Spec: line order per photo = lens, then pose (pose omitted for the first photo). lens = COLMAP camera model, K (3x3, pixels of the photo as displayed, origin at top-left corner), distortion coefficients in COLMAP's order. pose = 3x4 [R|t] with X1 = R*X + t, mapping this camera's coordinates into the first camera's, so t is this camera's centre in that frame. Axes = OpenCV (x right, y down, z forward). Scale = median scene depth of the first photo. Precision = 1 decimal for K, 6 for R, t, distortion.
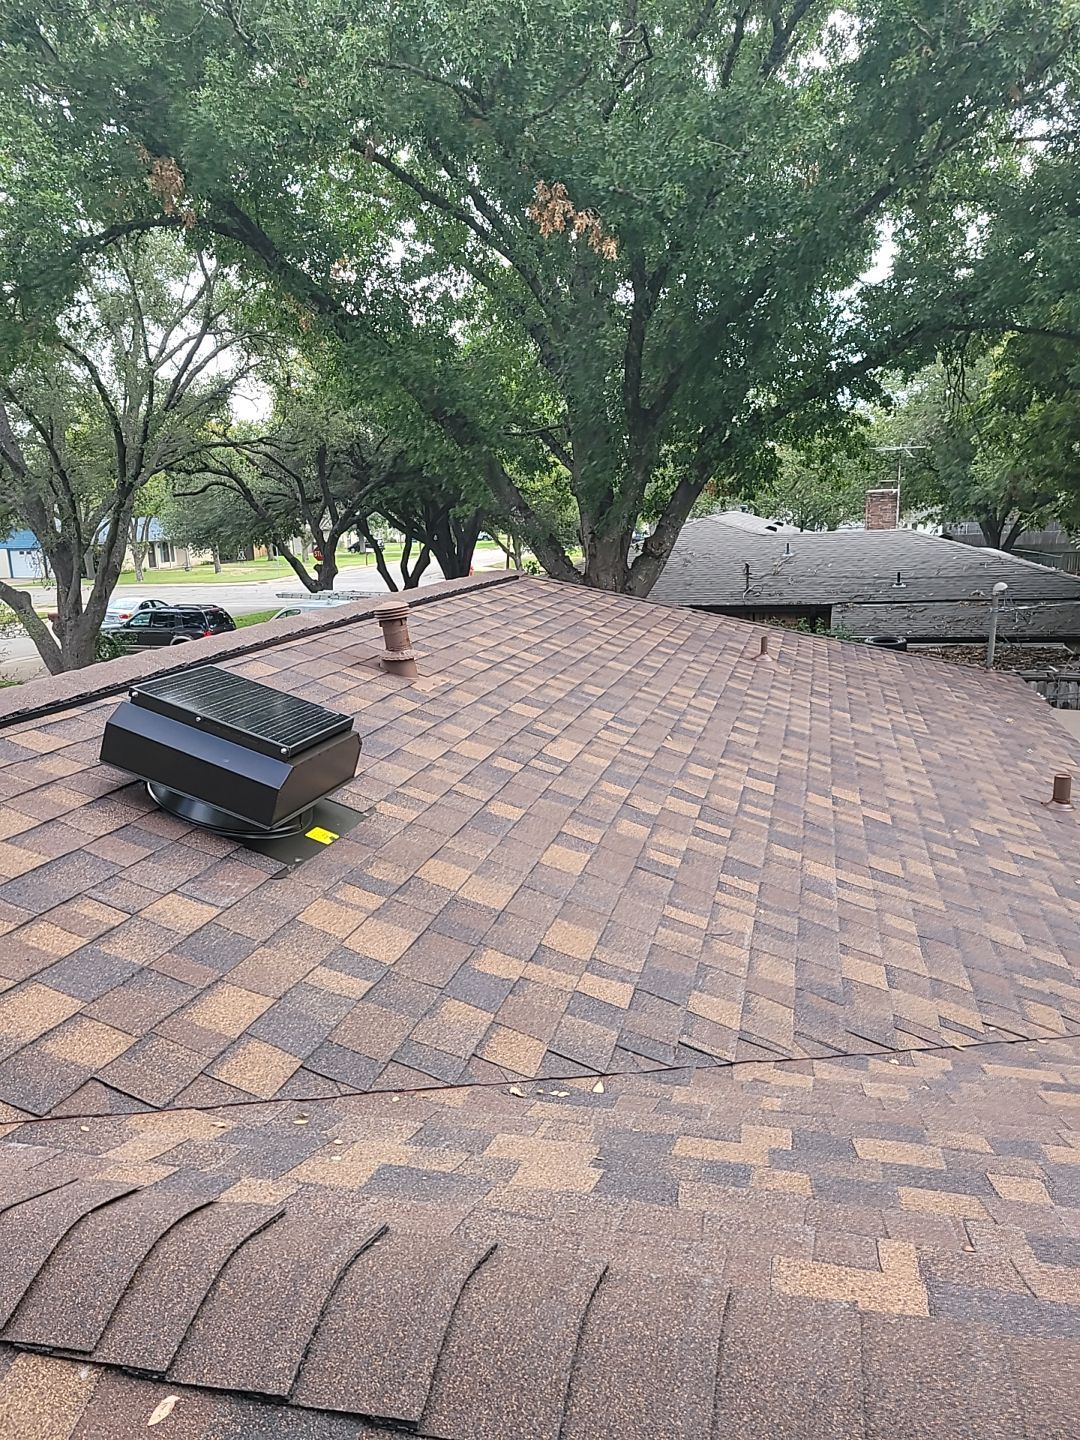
lens RADIAL K [[1088.9, 0, 526.0], [0, 1088.9, 734.3], [0, 0, 1]] dist [0.059123, -0.039781]
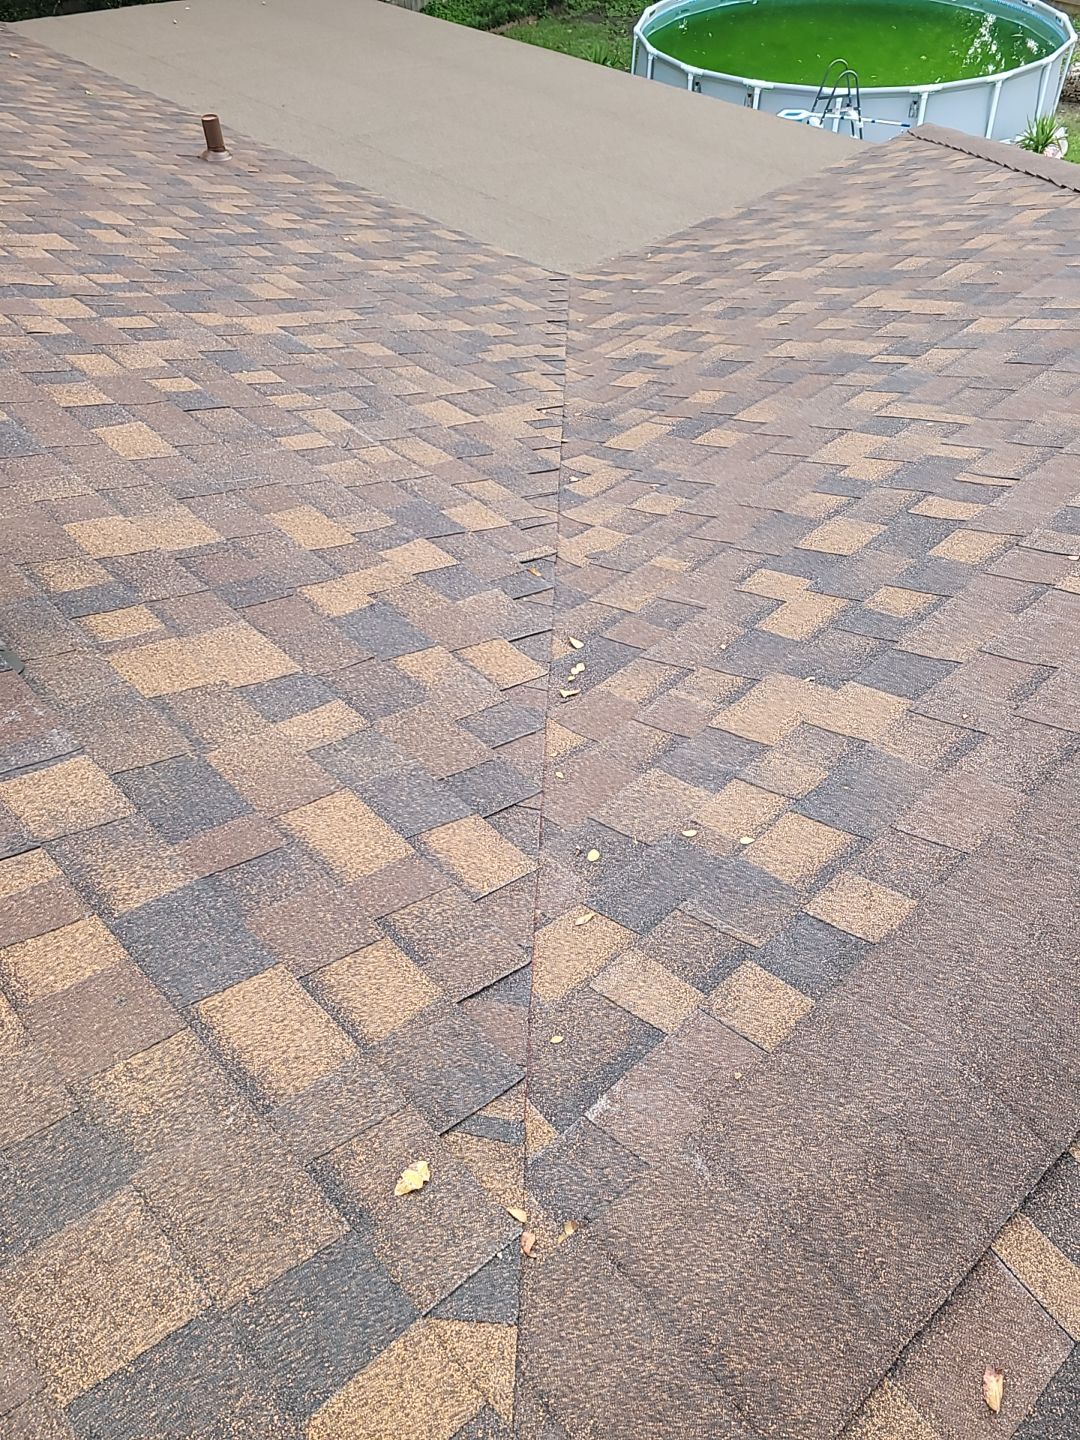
lens RADIAL K [[1088.9, 0, 526.0], [0, 1088.9, 734.3], [0, 0, 1]] dist [0.059123, -0.039781]
pose [[0.523481, -0.601207, 0.603753, -0.387665], [0.181747, 0.771081, 0.610247, -0.134955], [-0.832427, -0.209722, 0.512914, 0.362258]]
